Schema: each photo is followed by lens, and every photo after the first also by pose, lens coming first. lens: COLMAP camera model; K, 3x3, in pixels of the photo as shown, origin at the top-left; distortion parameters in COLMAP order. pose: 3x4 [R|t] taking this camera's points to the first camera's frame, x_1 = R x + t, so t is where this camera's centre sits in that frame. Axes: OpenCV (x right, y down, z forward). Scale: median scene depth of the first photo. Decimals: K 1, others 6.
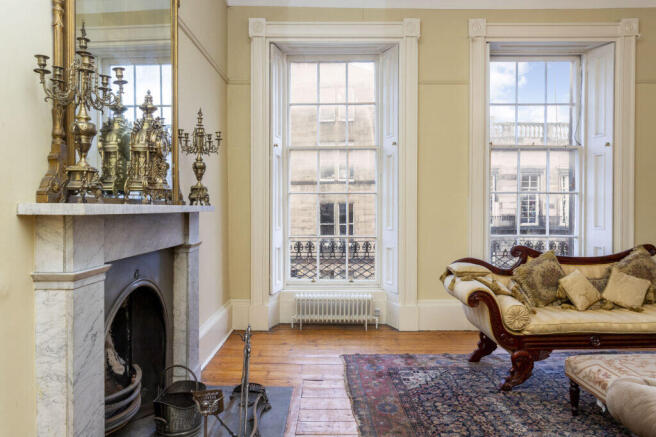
lens RADIAL K [[470.6, 0, 327.1], [0, 470.6, 215.8], [0, 0, 1]] dist [-0.003085, 0.001001]
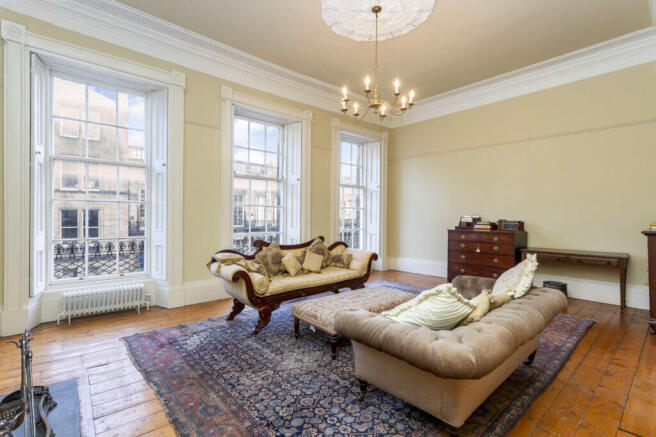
lens RADIAL K [[314.6, 0, 328.7], [0, 314.6, 220.2], [0, 0, 1]] dist [0.004247, 0.000046]
pose [[0.747569, 0.001010, 0.664183, -0.095860], [-0.000475, 0.999999, -0.000987, -0.000140], [-0.664184, 0.000422, 0.747569, 0.053100]]
